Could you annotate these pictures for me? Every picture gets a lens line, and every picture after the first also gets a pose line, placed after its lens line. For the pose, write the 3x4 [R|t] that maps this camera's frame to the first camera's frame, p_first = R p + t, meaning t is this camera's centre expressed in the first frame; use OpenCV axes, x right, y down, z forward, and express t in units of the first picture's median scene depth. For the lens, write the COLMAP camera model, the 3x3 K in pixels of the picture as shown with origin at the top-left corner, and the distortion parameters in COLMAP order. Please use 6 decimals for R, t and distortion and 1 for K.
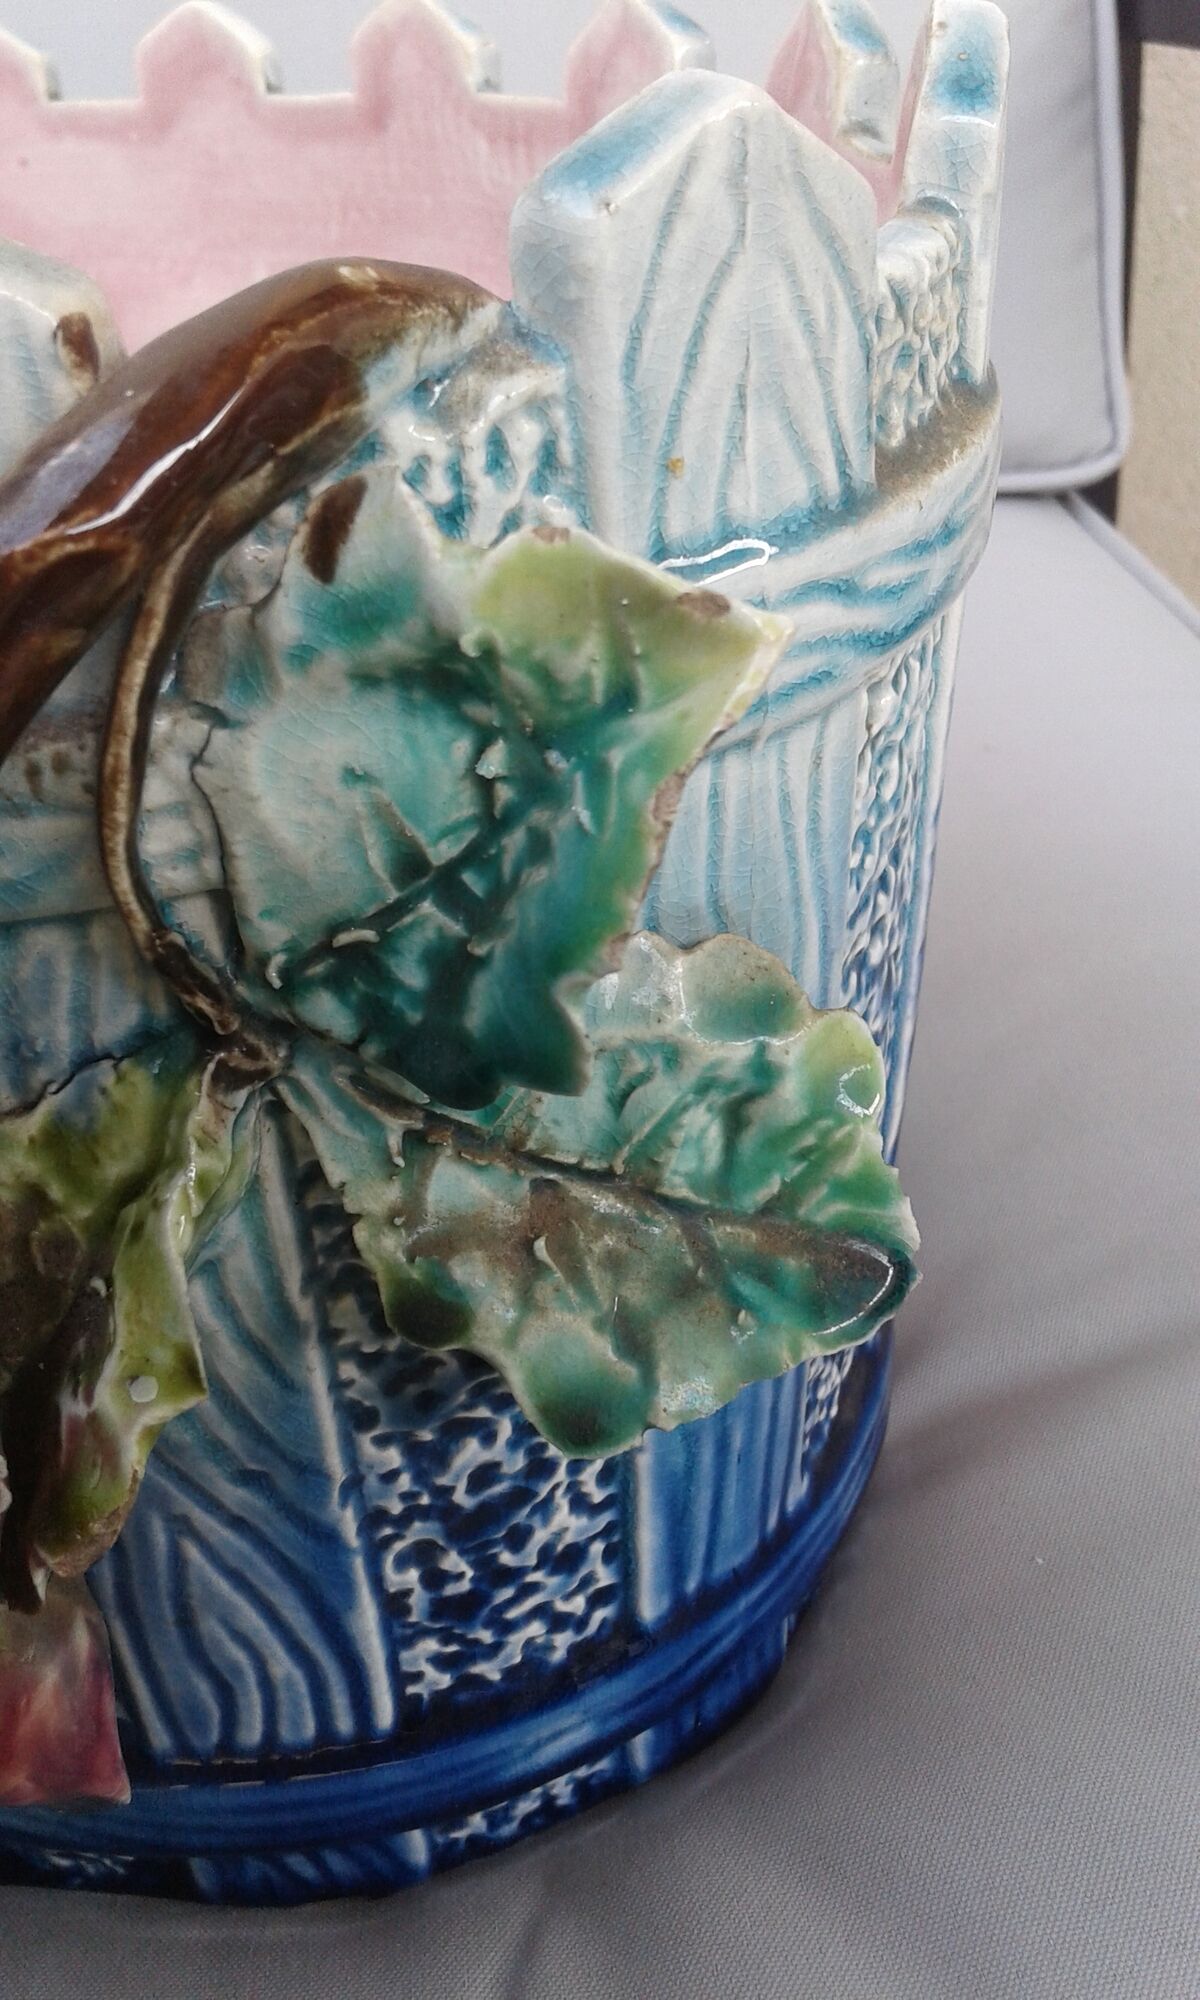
lens RADIAL K [[1800.6, 0, 600.0], [0, 1800.6, 1000.0], [0, 0, 1]] dist [0.008851, -0.002778]
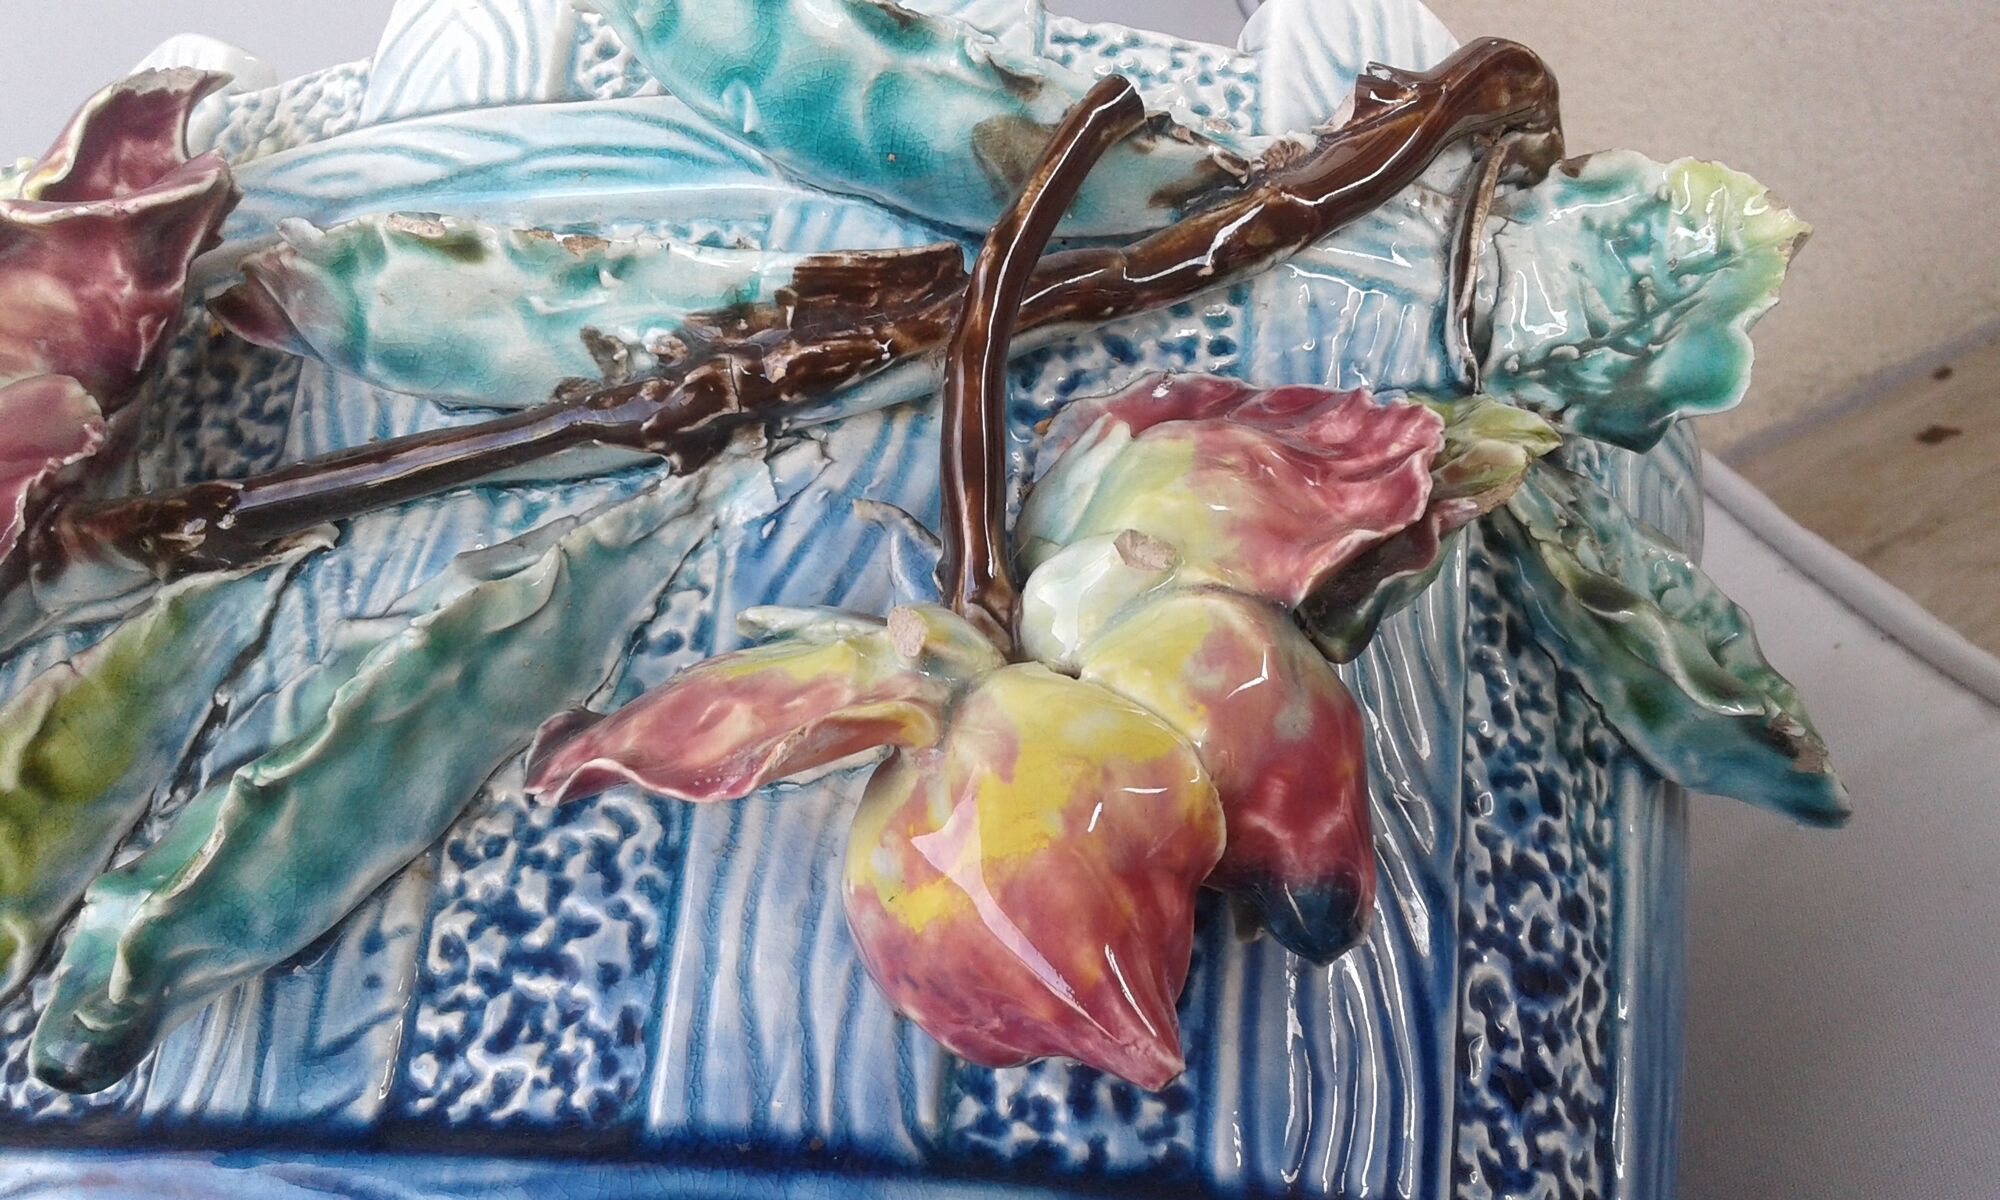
lens RADIAL K [[1800.6, 0, 1000.0], [0, 1800.6, 600.0], [0, 0, 1]] dist [0.008851, -0.002778]
pose [[0.947213, 0.273041, 0.168033, -0.791265], [-0.008812, 0.546090, -0.837680, 1.382552], [-0.320483, 0.791981, 0.519670, 0.474378]]
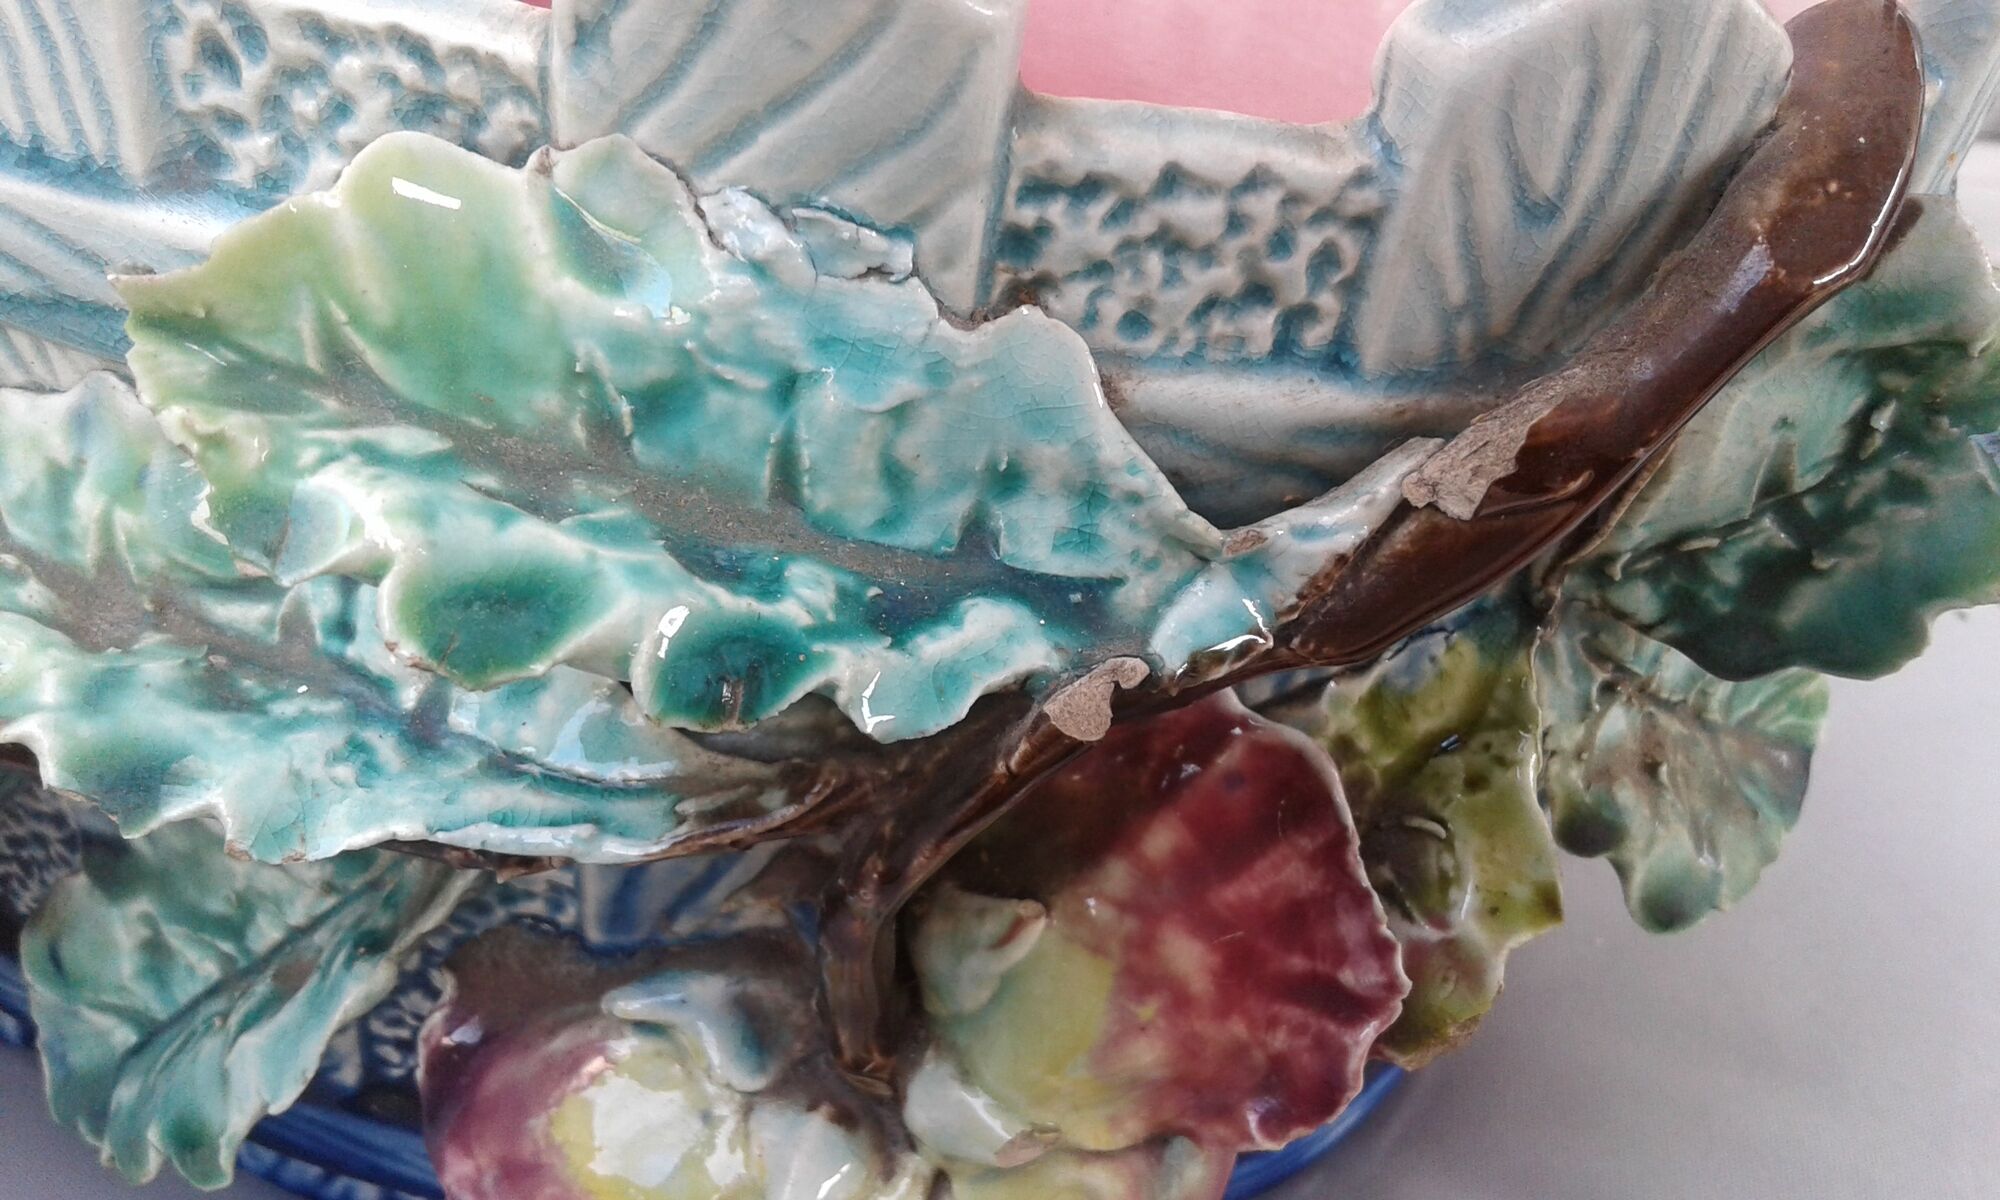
lens RADIAL K [[1800.6, 0, 1000.0], [0, 1800.6, 600.0], [0, 0, 1]] dist [0.008851, -0.002778]
pose [[0.944903, 0.007269, 0.327268, -0.913973], [-0.060827, 0.986241, 0.153717, -0.145167], [-0.321648, -0.165154, 0.932345, 0.037322]]
